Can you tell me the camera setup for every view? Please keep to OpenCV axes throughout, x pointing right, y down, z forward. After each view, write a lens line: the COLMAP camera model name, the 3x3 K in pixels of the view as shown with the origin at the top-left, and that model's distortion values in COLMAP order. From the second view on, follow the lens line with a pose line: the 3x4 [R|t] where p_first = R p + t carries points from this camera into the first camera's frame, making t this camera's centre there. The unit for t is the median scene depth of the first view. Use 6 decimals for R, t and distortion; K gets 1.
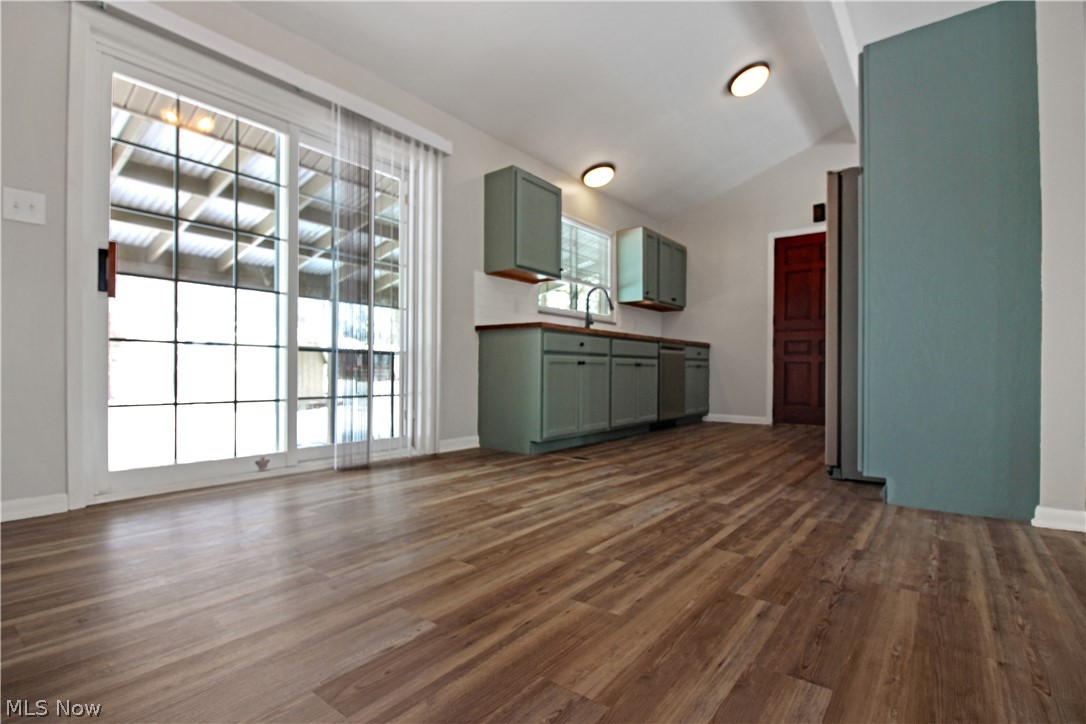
lens RADIAL K [[524.6, 0, 520.6], [0, 524.6, 376.7], [0, 0, 1]] dist [-0.029711, -0.001459]
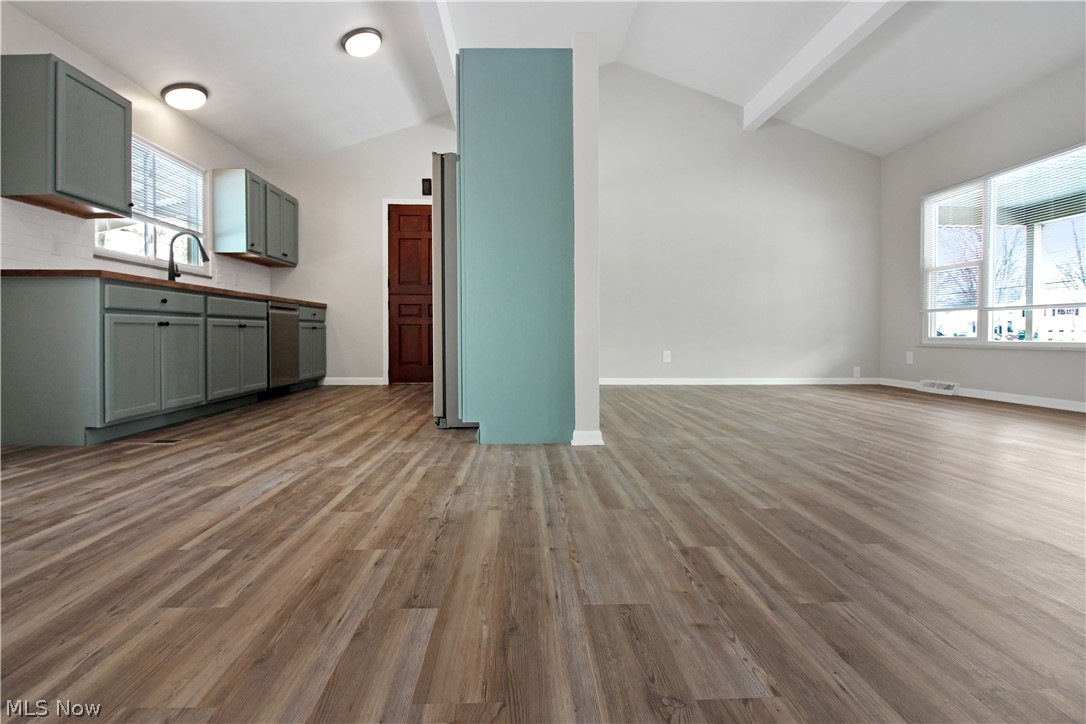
lens RADIAL K [[546.6, 0, 543.7], [0, 546.6, 336.0], [0, 0, 1]] dist [0.001746, -0.001820]
pose [[0.747846, -0.010748, 0.663785, -0.012761], [0.013660, 0.999906, 0.000801, -0.000582], [-0.663731, 0.008468, 0.747923, -0.041438]]
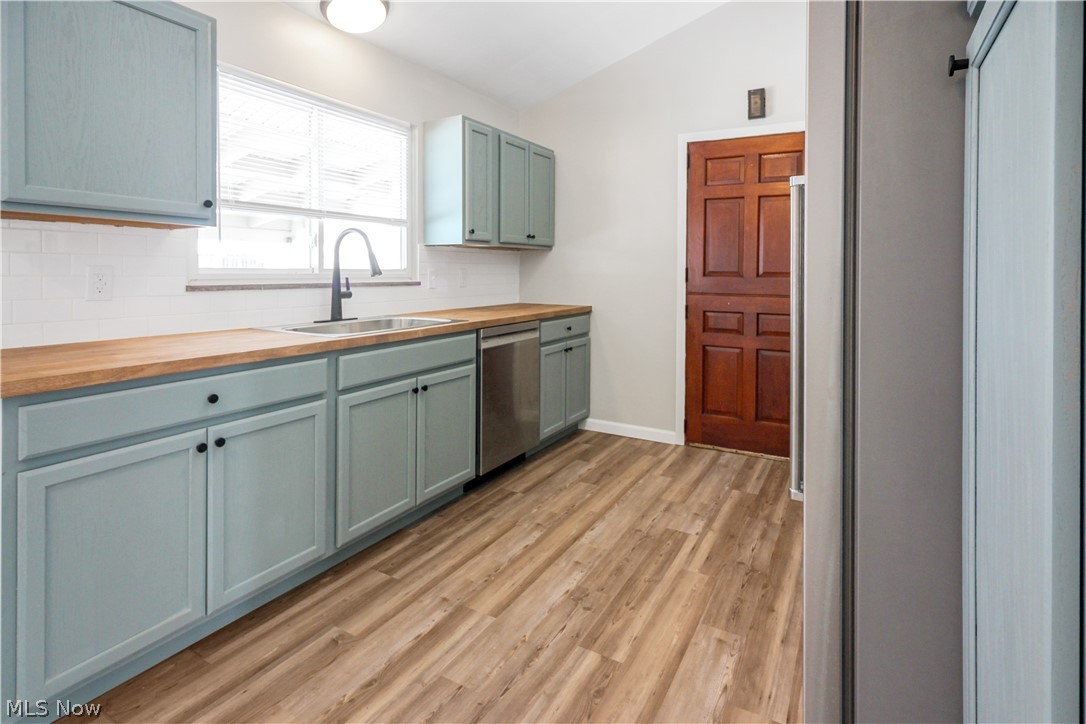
lens RADIAL K [[546.6, 0, 536.9], [0, 546.6, 275.1], [0, 0, 1]] dist [0.001746, -0.001820]
pose [[0.988022, -0.000413, 0.154315, 0.588422], [-0.000685, 0.999975, 0.007064, -0.314075], [-0.154314, -0.007085, 0.987996, 1.078886]]
